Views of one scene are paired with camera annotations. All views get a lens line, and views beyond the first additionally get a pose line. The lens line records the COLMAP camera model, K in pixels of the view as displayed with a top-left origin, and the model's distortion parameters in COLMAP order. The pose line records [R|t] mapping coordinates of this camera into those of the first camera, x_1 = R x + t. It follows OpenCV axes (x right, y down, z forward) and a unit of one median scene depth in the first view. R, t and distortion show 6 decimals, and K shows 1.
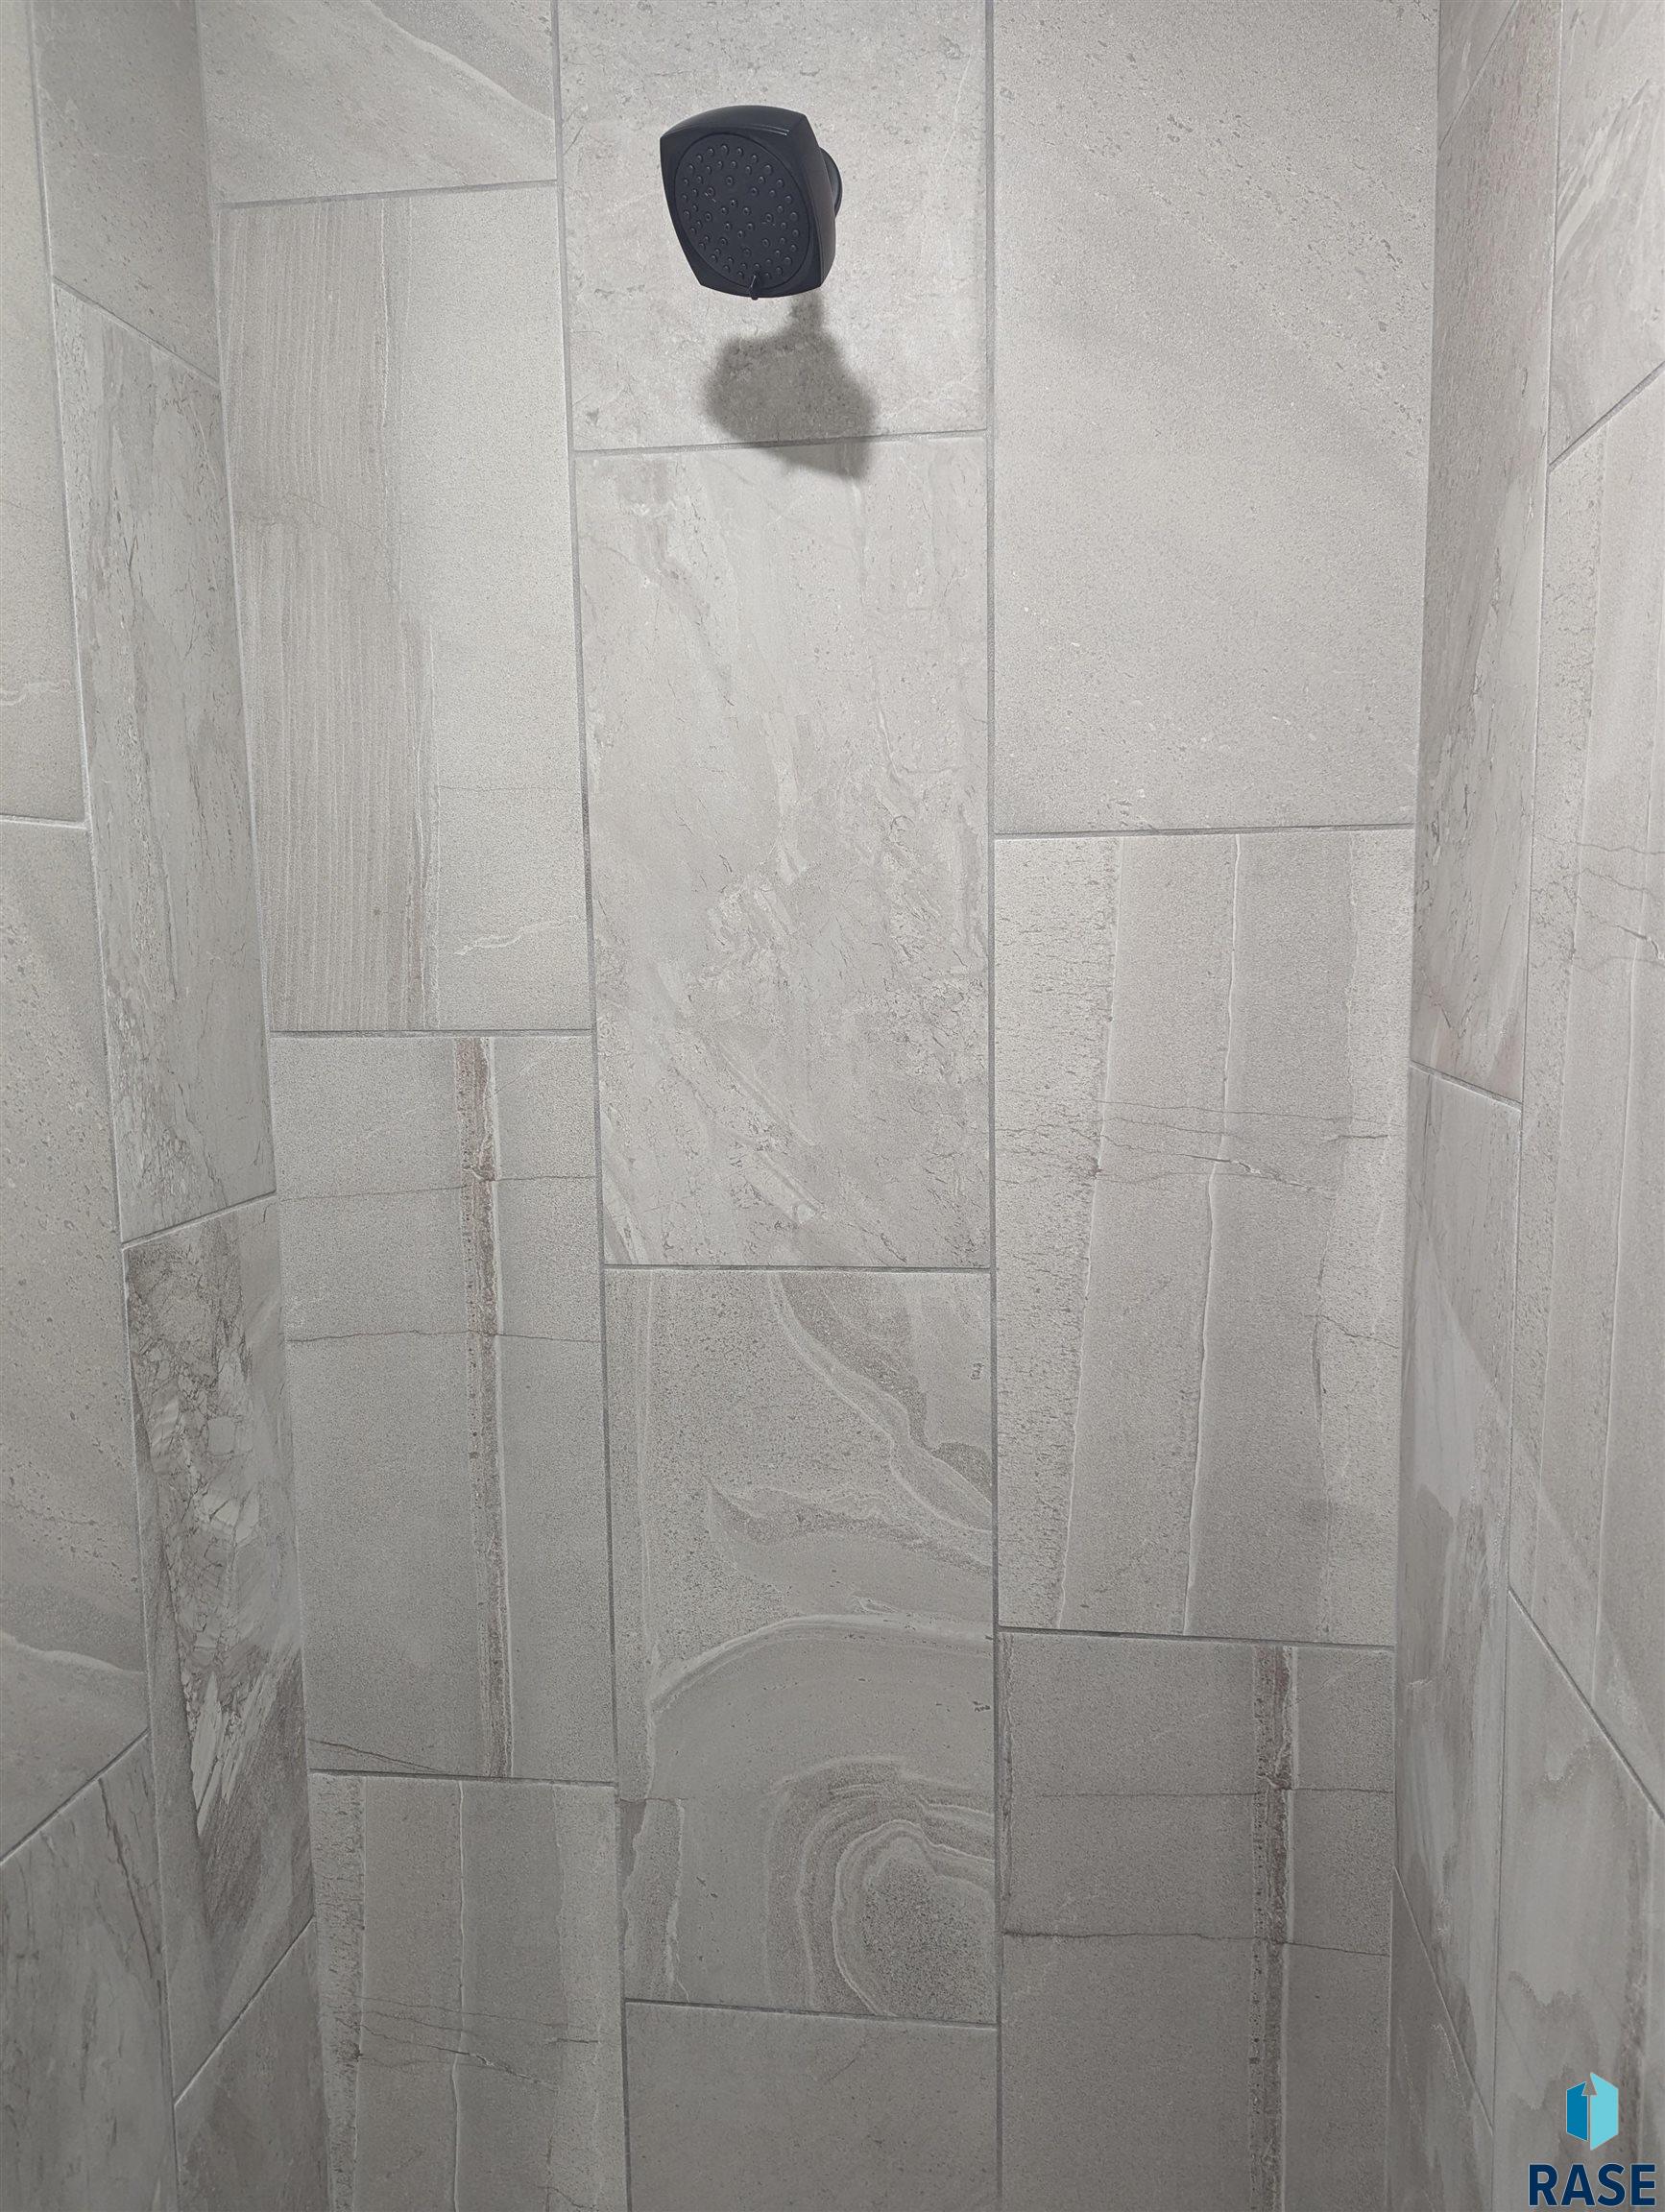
lens RADIAL K [[1553.9, 0, 830.1], [0, 1553.9, 1087.5], [0, 0, 1]] dist [0.068329, -0.050133]
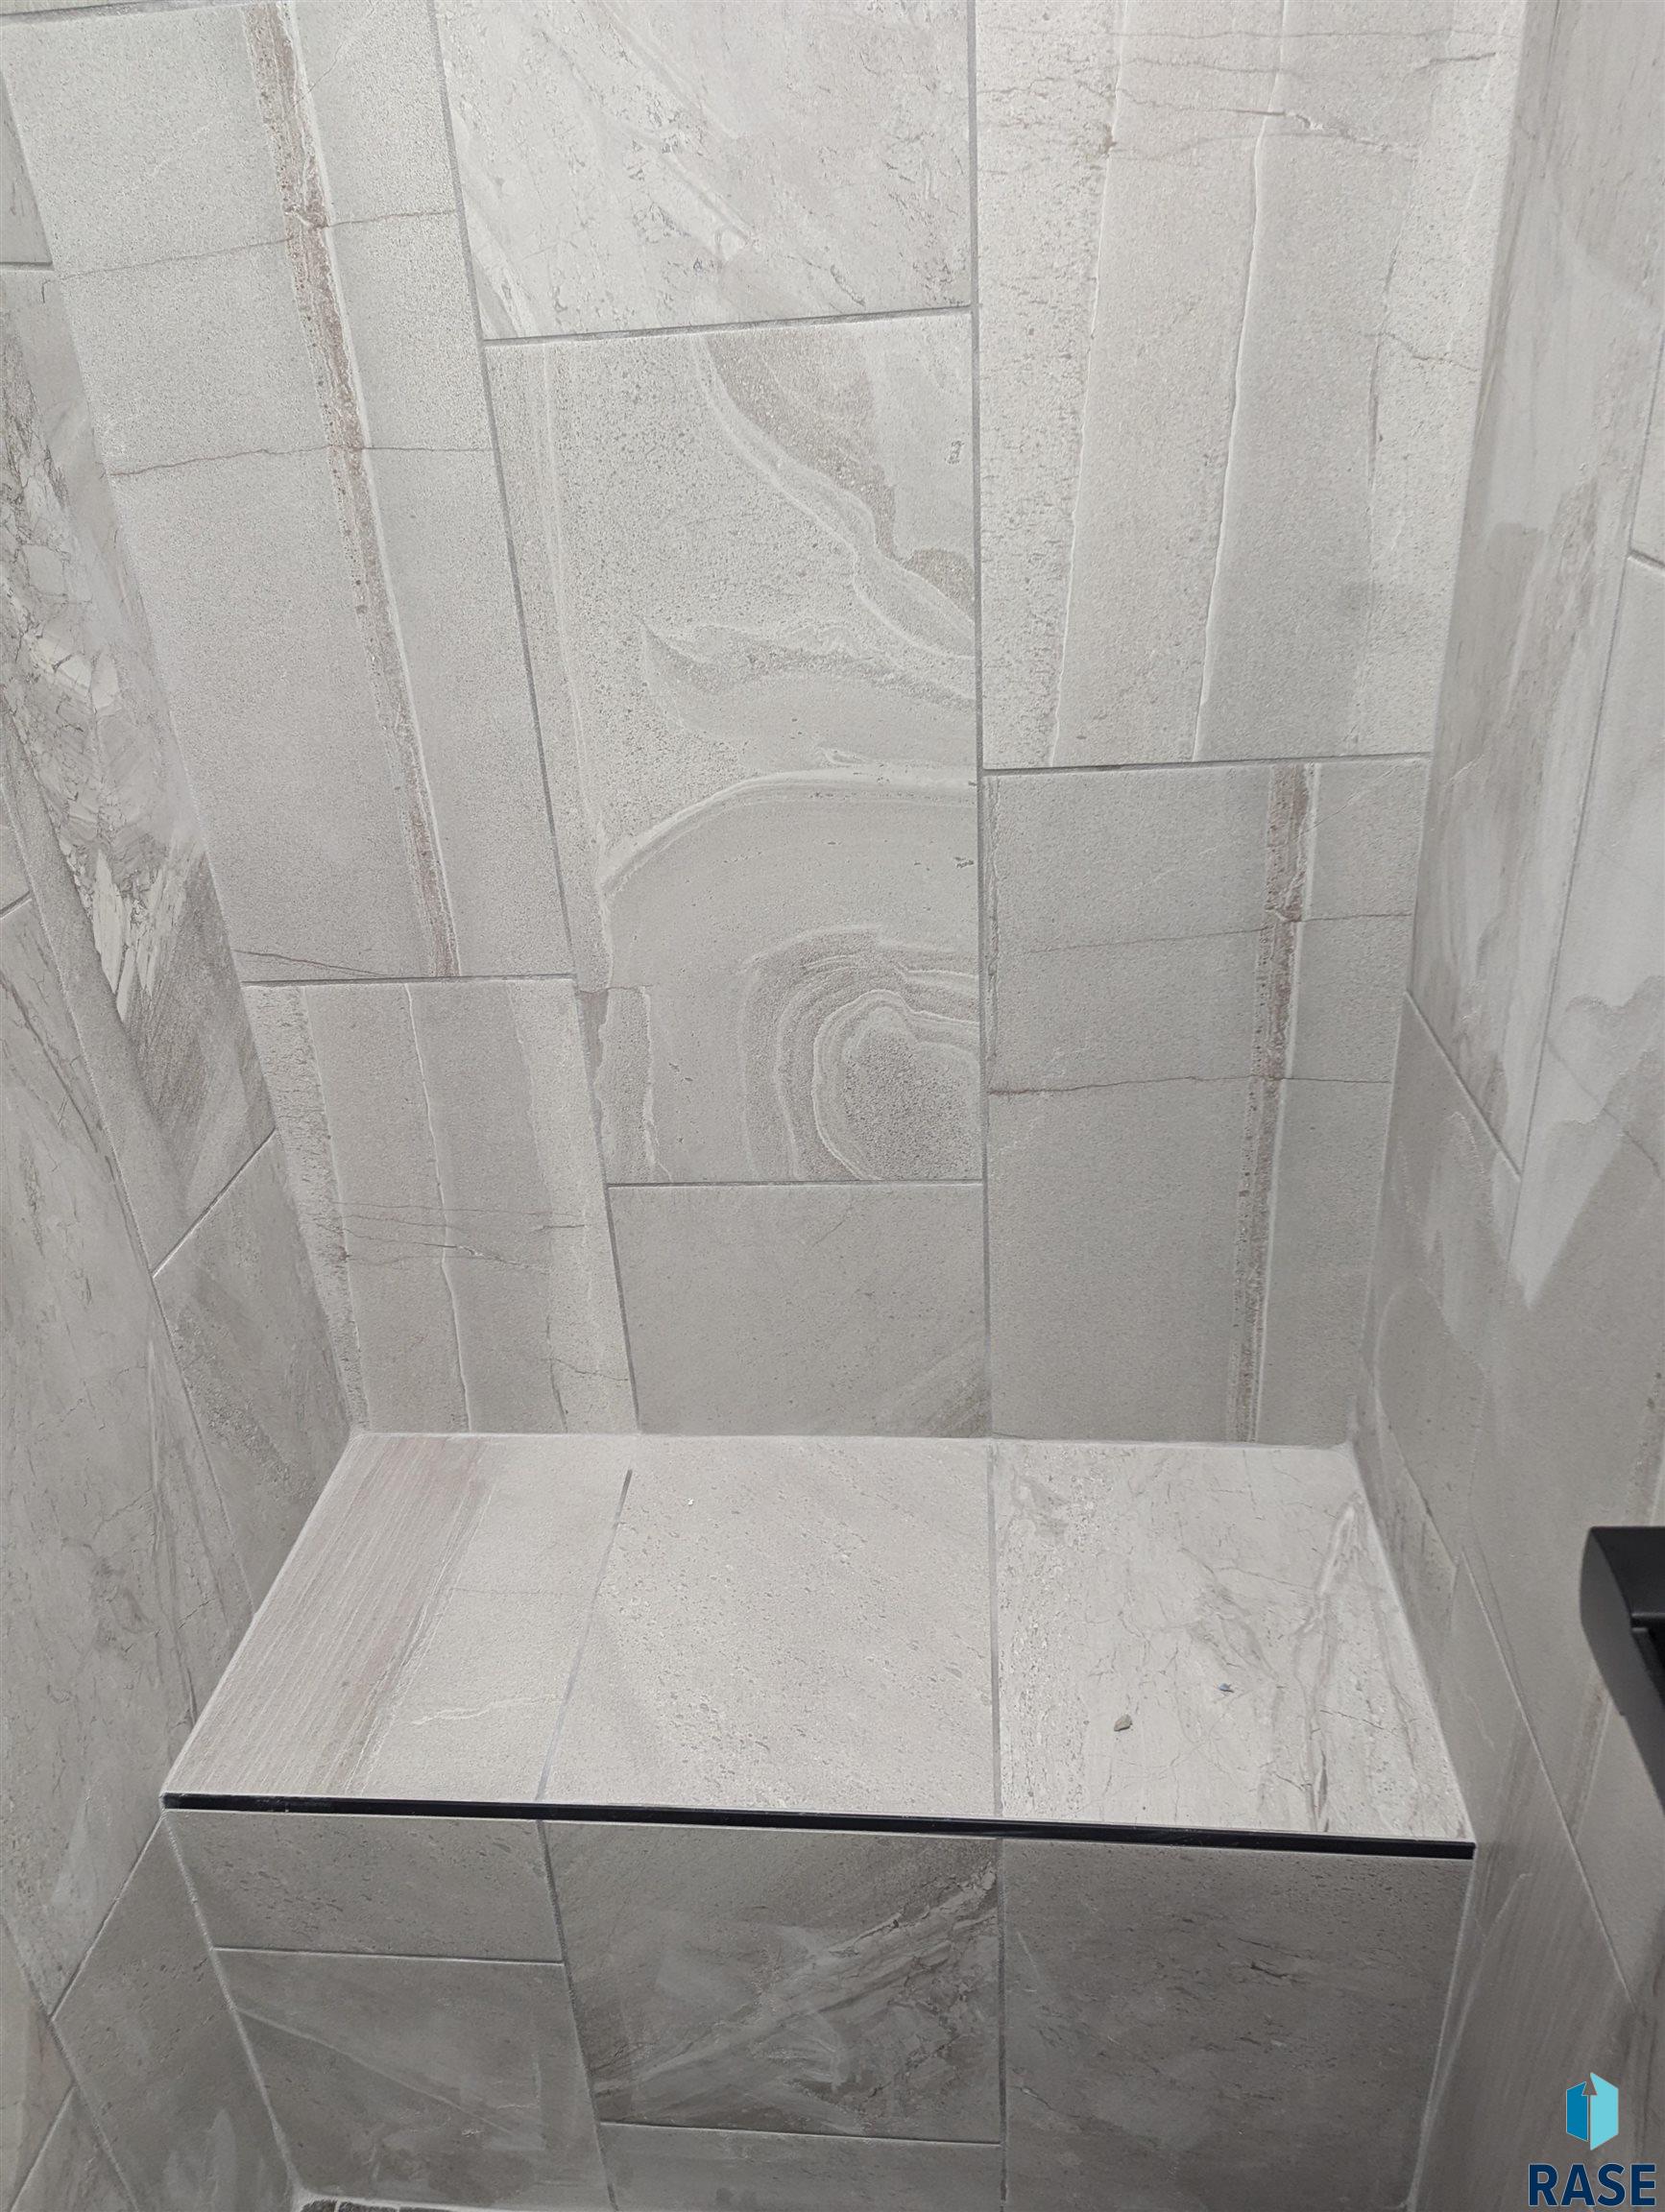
lens RADIAL K [[1553.9, 0, 787.3], [0, 1553.9, 1074.9], [0, 0, 1]] dist [0.068329, -0.050133]
pose [[0.998042, -0.062532, 0.001667, -0.015424], [0.058244, 0.938673, 0.339853, 0.200813], [-0.022816, -0.339090, 0.940477, 0.114480]]
